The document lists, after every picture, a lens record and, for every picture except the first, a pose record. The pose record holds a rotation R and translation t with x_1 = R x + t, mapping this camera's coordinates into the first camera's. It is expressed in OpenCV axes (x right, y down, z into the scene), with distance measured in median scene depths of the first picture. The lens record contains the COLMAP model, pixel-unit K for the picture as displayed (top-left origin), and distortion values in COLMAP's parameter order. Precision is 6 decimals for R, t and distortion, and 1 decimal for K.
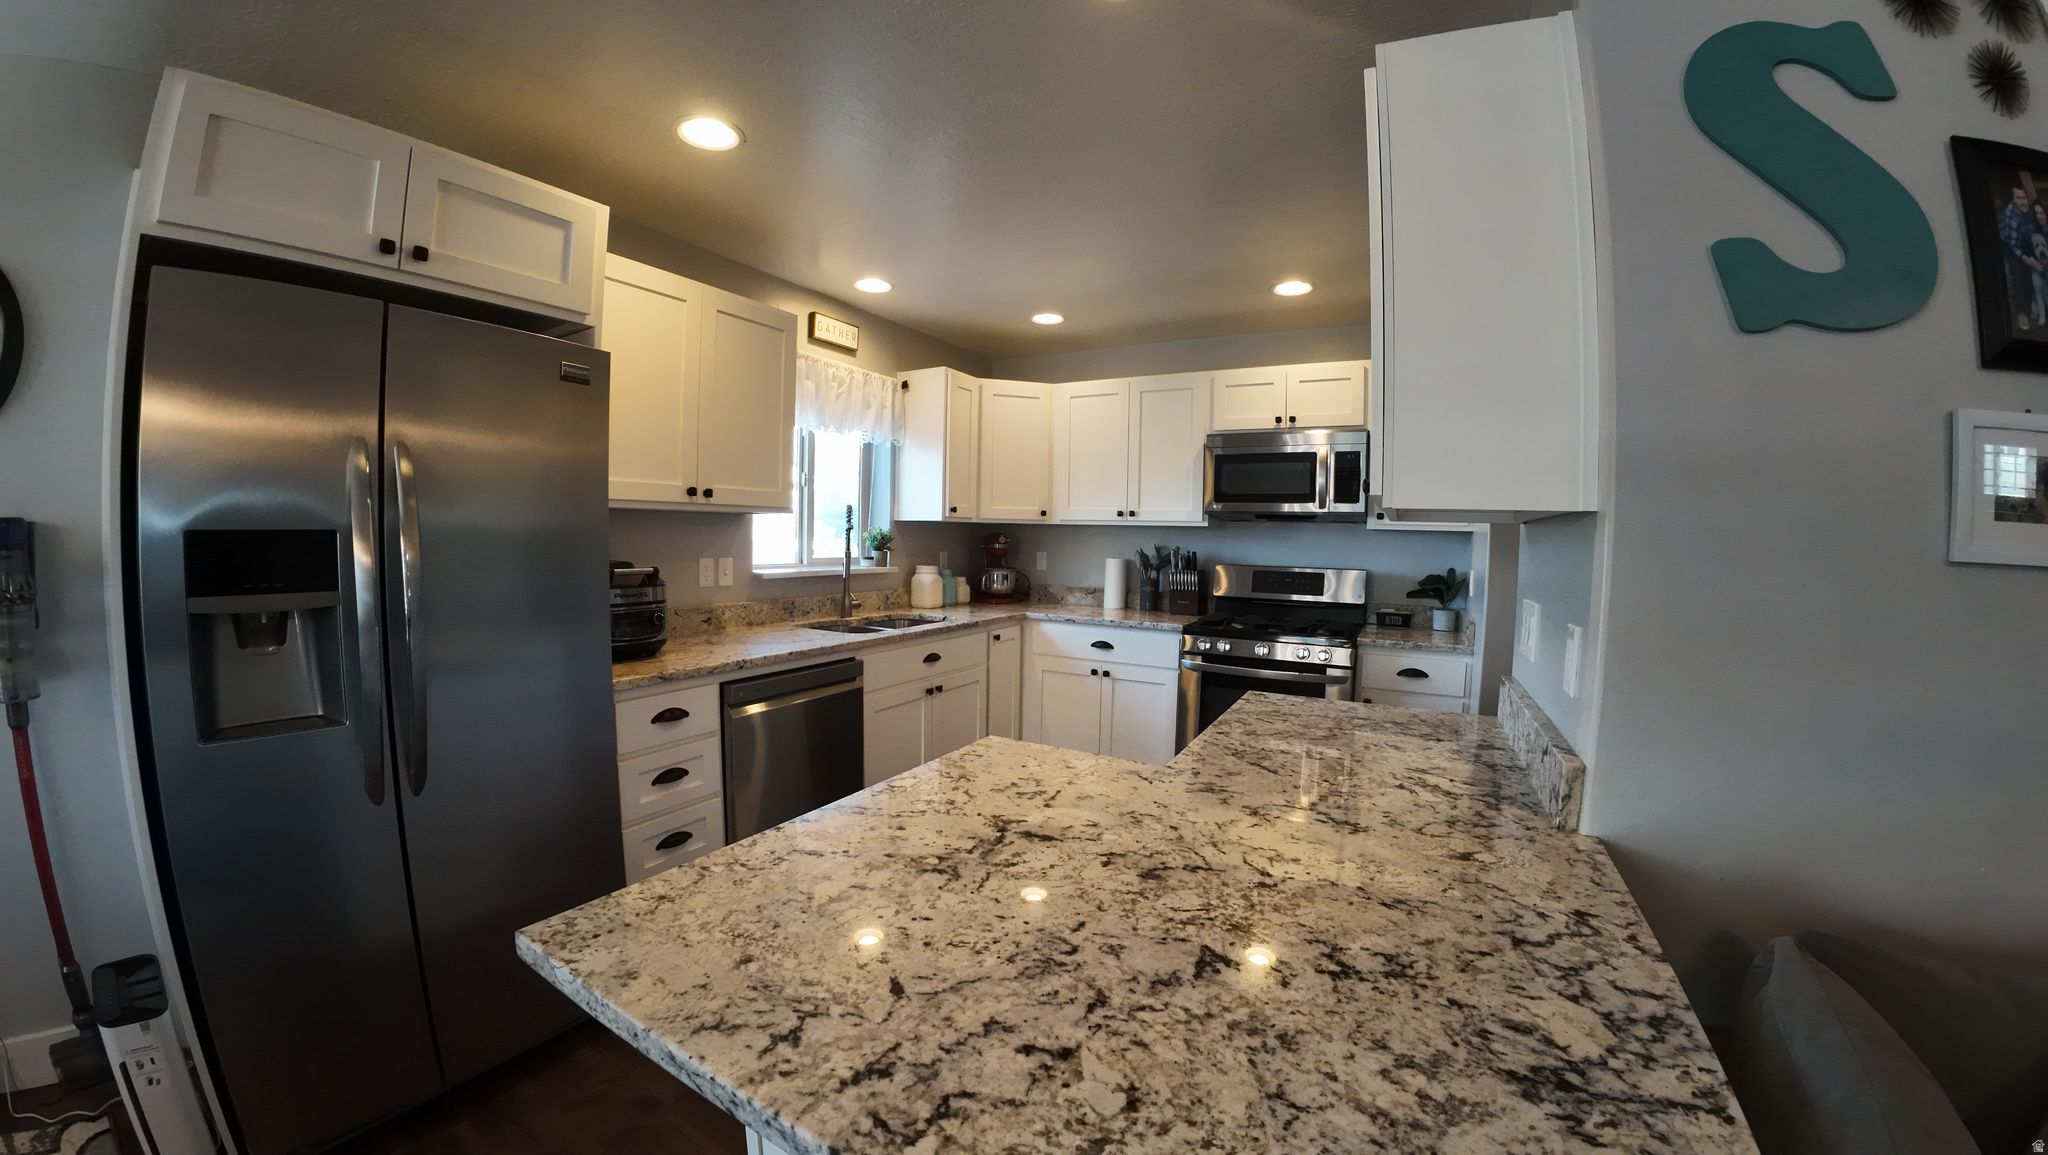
lens RADIAL K [[712.5, 0, 1026.9], [0, 712.5, 572.6], [0, 0, 1]] dist [-0.116472, 0.010958]
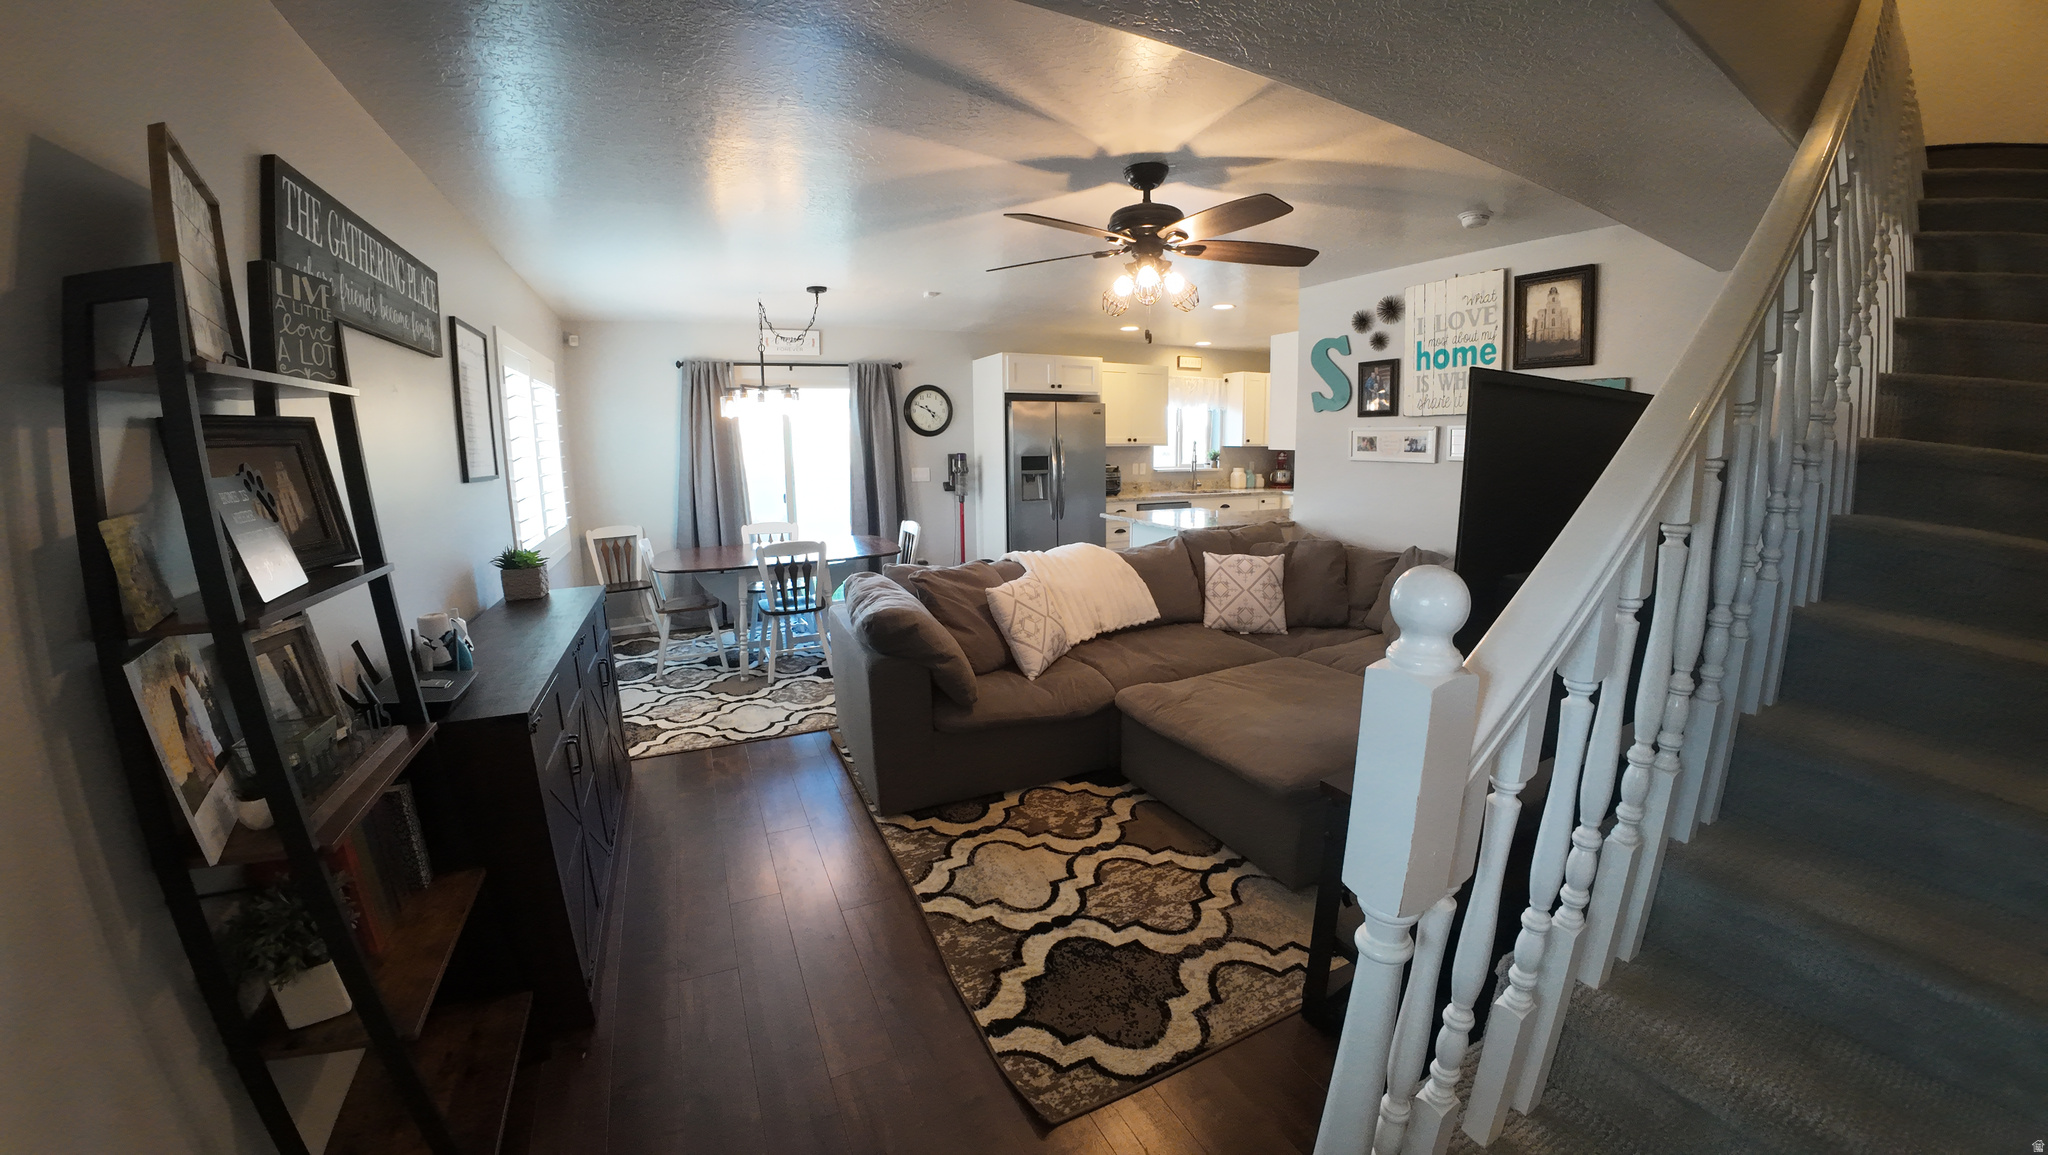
lens RADIAL K [[713.5, 0, 1024.8], [0, 713.5, 572.8], [0, 0, 1]] dist [-0.117674, 0.010946]
pose [[0.820777, 0.075664, -0.566215, 0.707563], [-0.004268, 0.991974, 0.126373, 0.049286], [0.571233, -0.101308, 0.814512, -1.389659]]
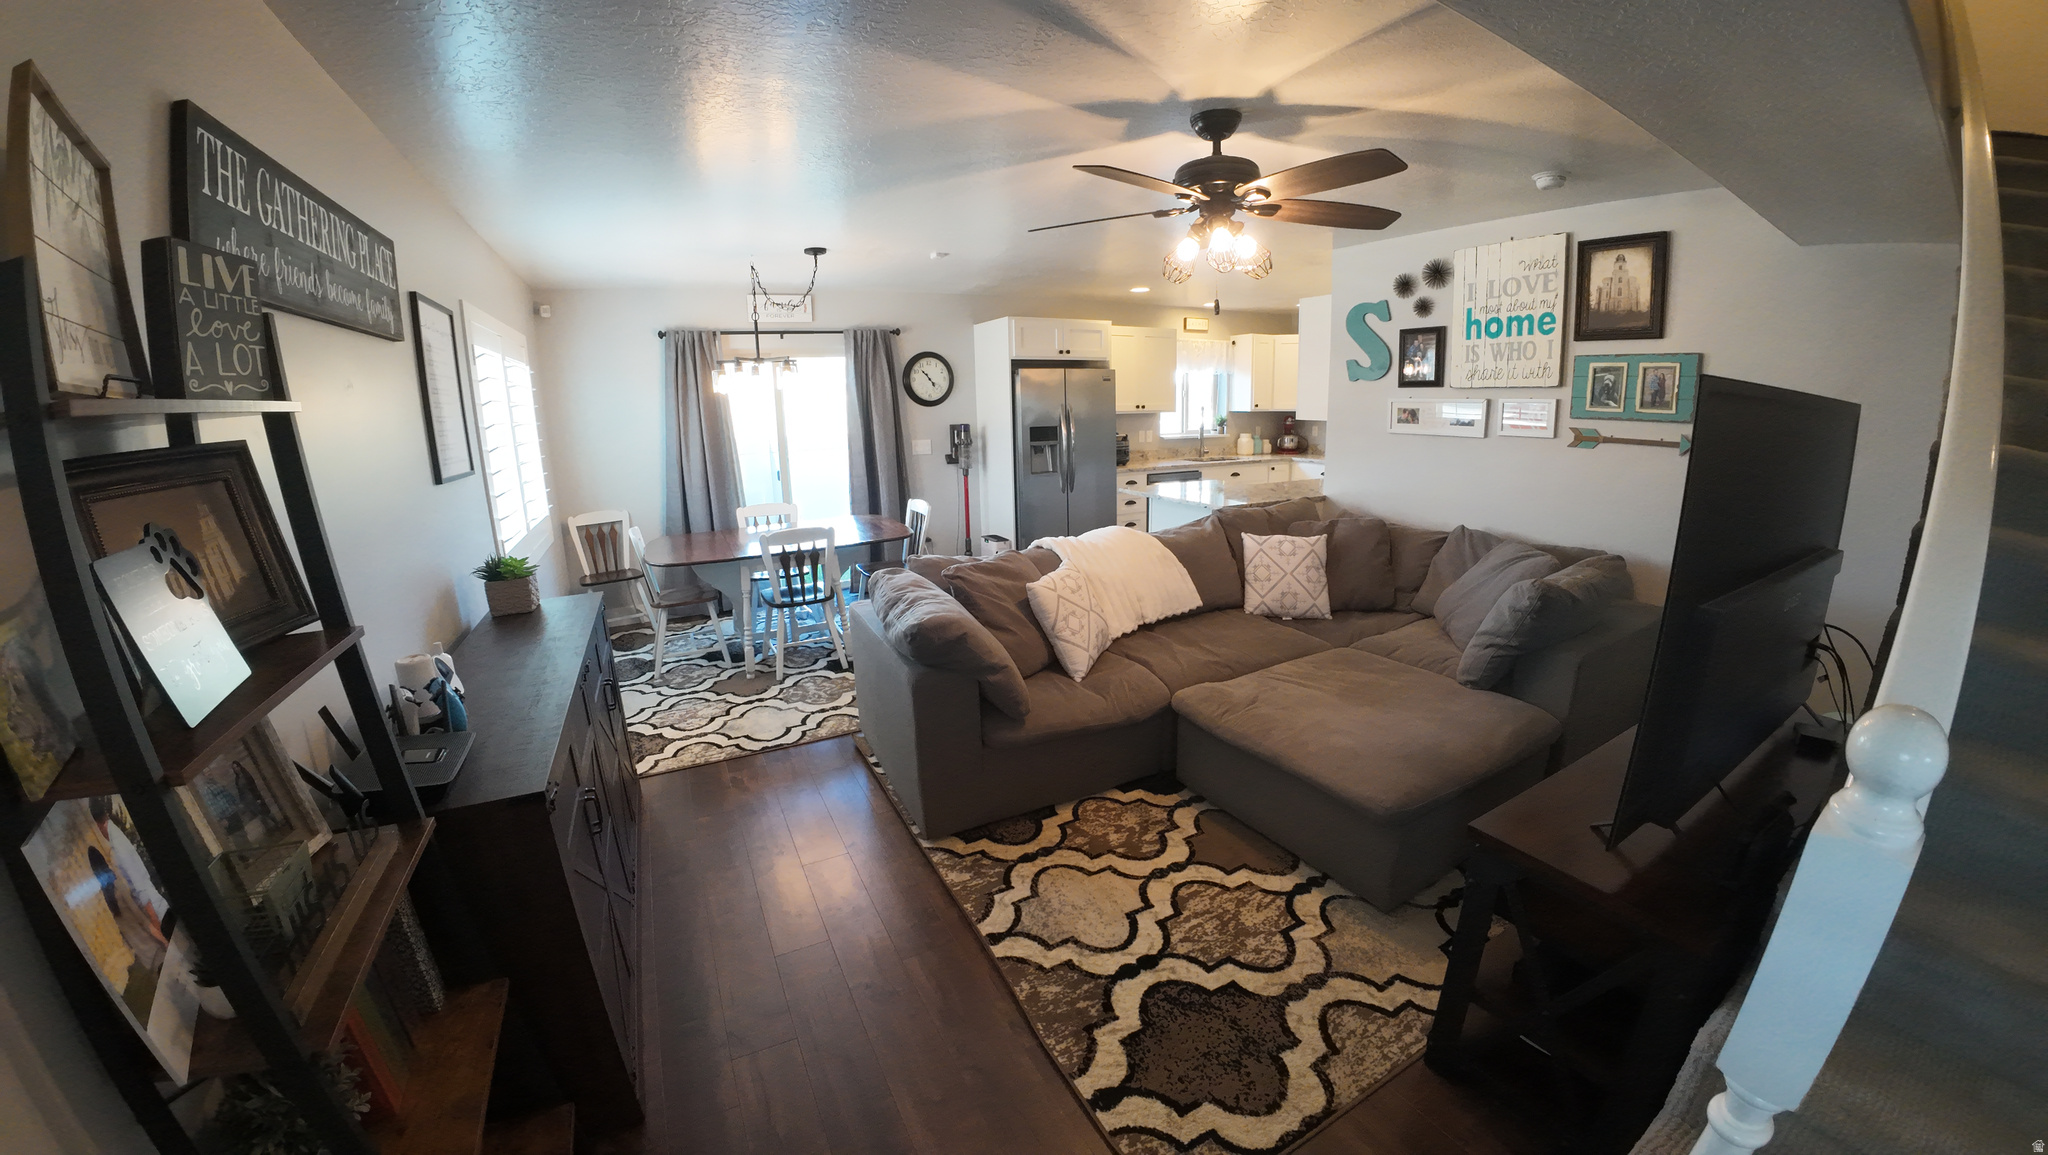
lens RADIAL K [[712.5, 0, 1026.9], [0, 712.5, 572.6], [0, 0, 1]] dist [-0.116472, 0.010958]
pose [[0.841501, 0.089981, -0.532709, 0.571591], [0.009999, 0.983270, 0.181881, 0.013531], [0.540162, -0.158380, 0.826523, -1.359684]]
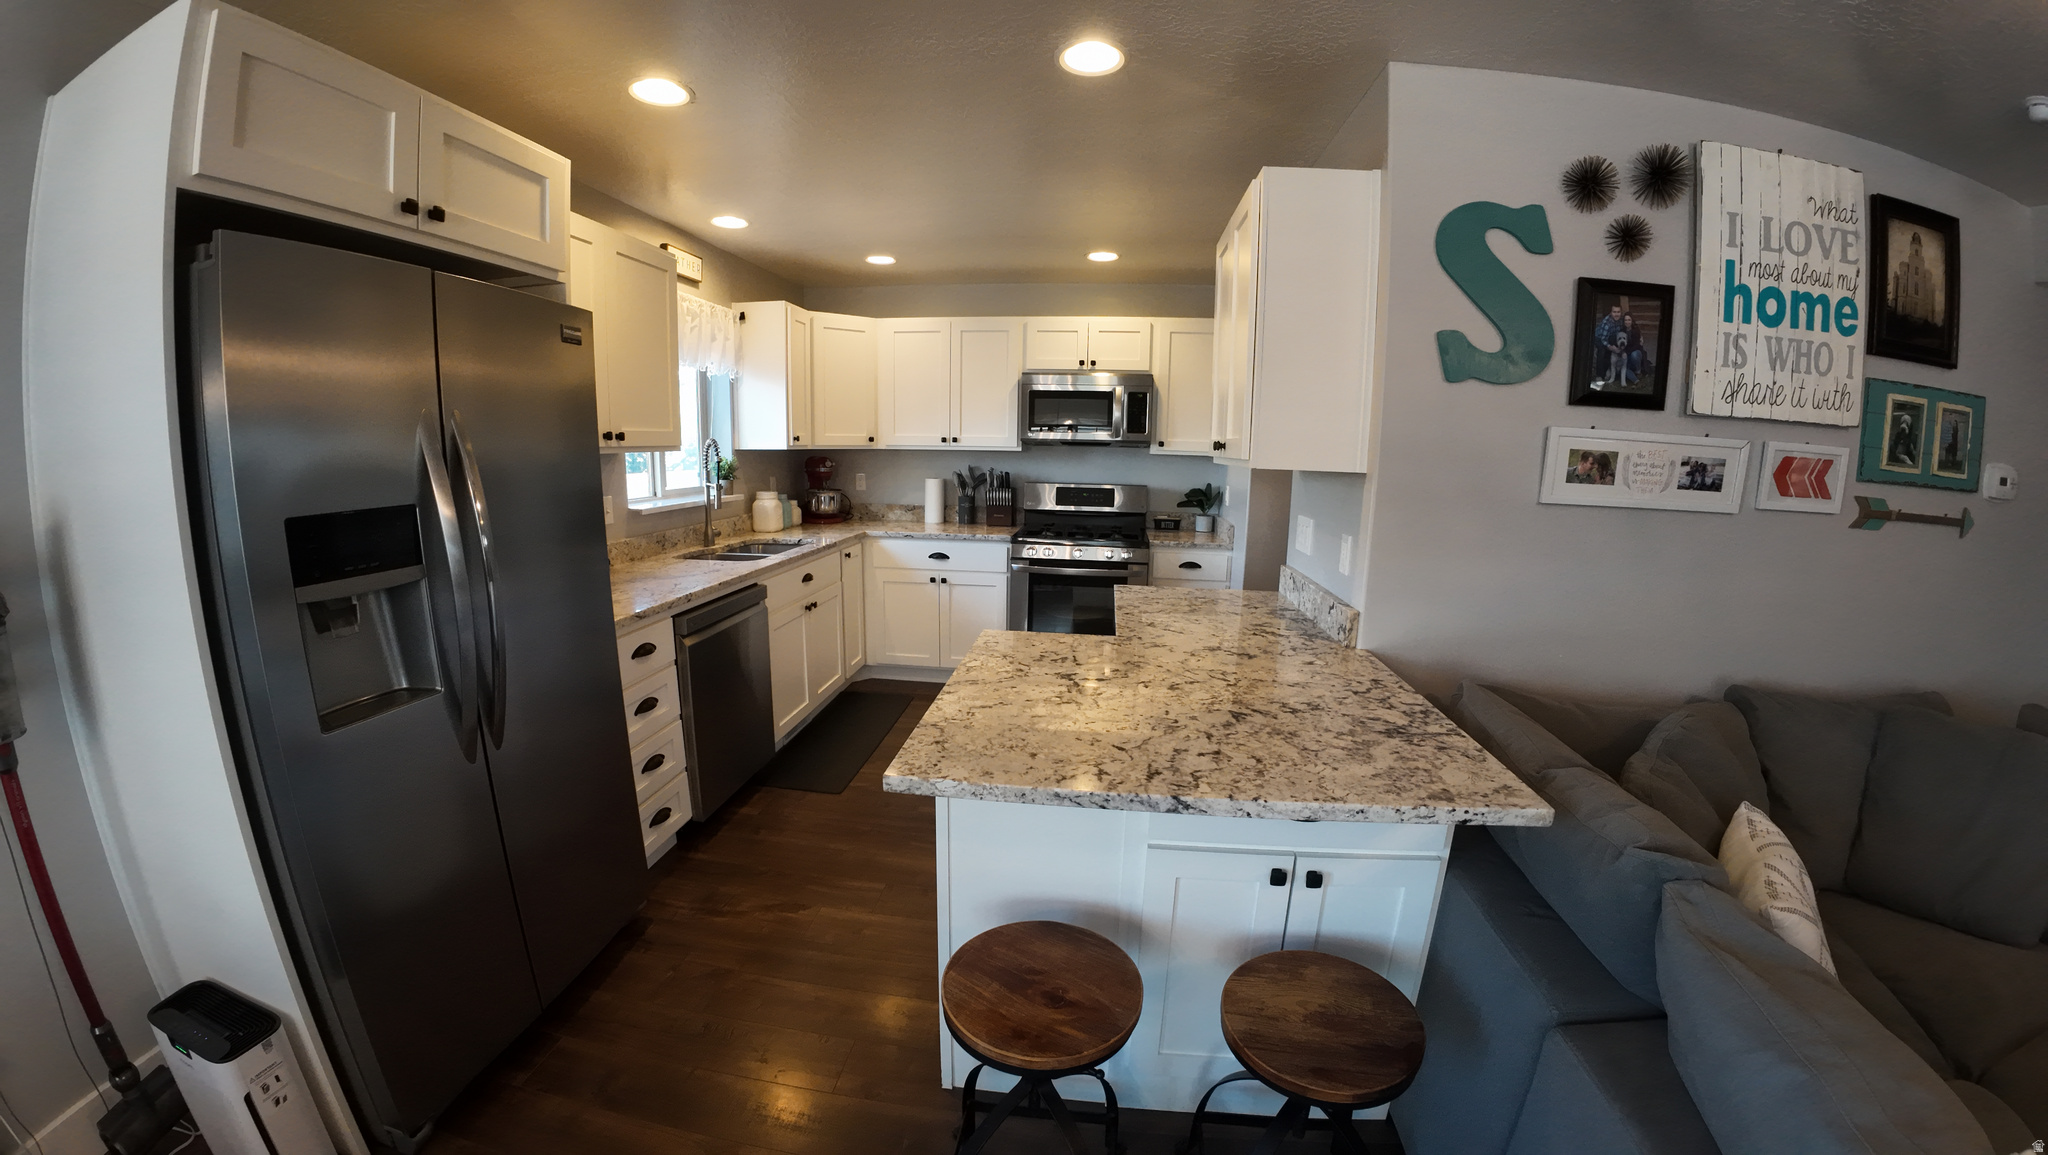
lens RADIAL K [[713.5, 0, 1024.8], [0, 713.5, 572.8], [0, 0, 1]] dist [-0.117674, 0.010946]
pose [[0.923638, -0.071069, 0.376618, -0.253162], [0.019964, 0.990245, 0.137900, -0.035261], [-0.382745, -0.119851, 0.916047, -0.146582]]
